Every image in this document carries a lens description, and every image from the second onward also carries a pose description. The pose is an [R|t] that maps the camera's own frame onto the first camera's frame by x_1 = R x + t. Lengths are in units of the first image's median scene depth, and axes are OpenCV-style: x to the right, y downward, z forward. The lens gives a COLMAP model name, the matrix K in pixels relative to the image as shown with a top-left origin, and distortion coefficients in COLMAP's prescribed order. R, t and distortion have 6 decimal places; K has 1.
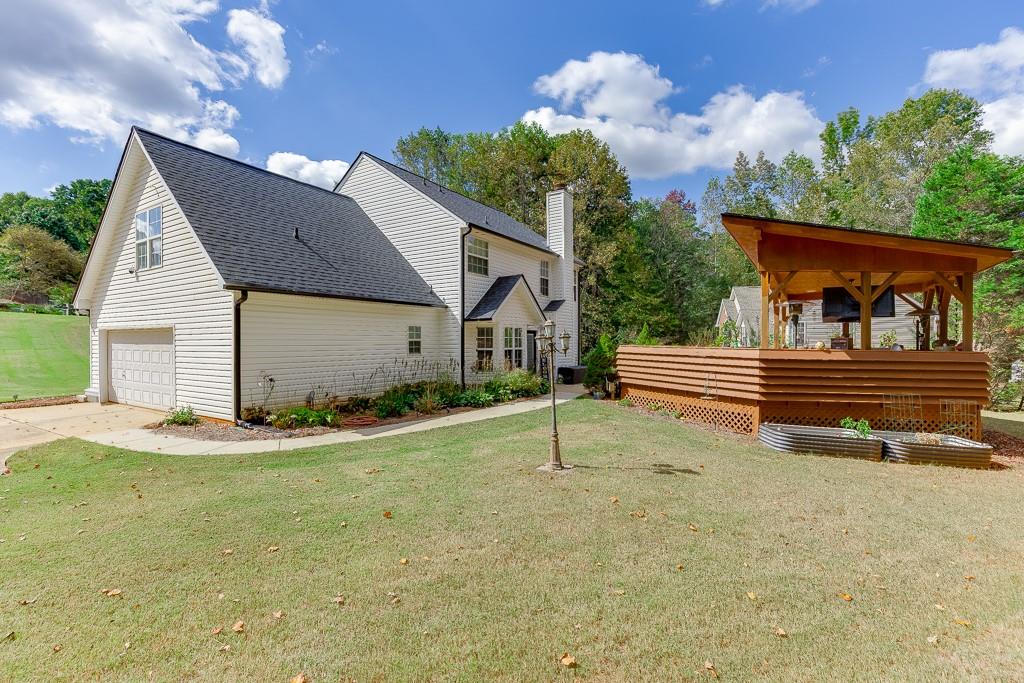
lens RADIAL K [[447.4, 0, 512.0], [0, 447.4, 341.5], [0, 0, 1]] dist [-0.001158, -0.000691]
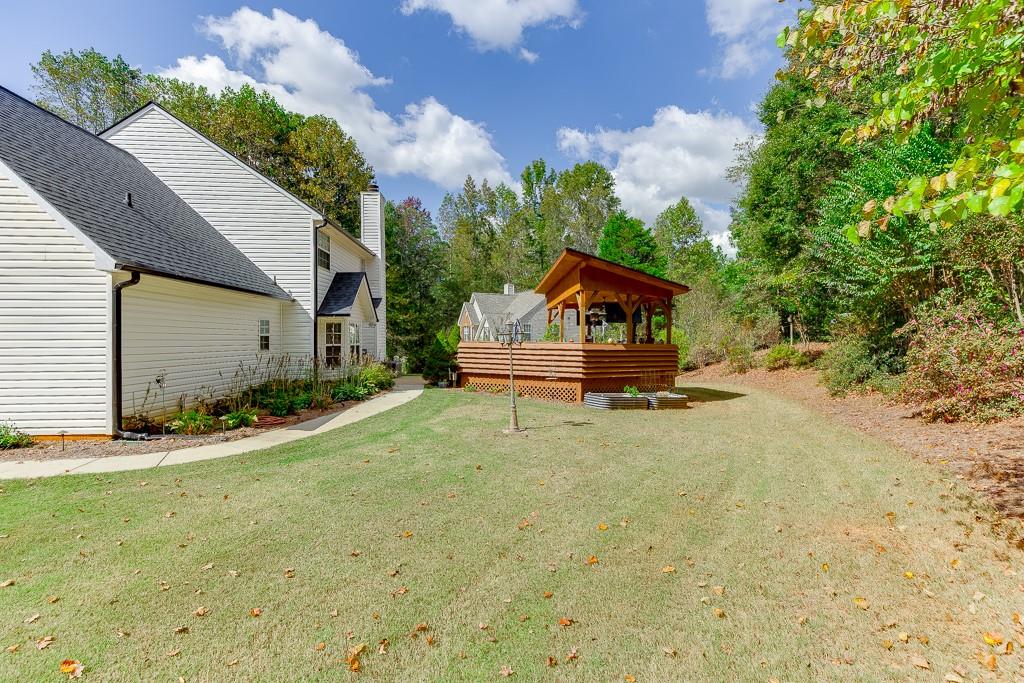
lens RADIAL K [[447.4, 0, 512.0], [0, 447.4, 341.5], [0, 0, 1]] dist [-0.001158, -0.000691]
pose [[0.814838, 0.000948, 0.579688, -0.330974], [-0.003820, 0.999986, 0.003734, 0.004629], [-0.579676, -0.005257, 0.814830, -0.041527]]
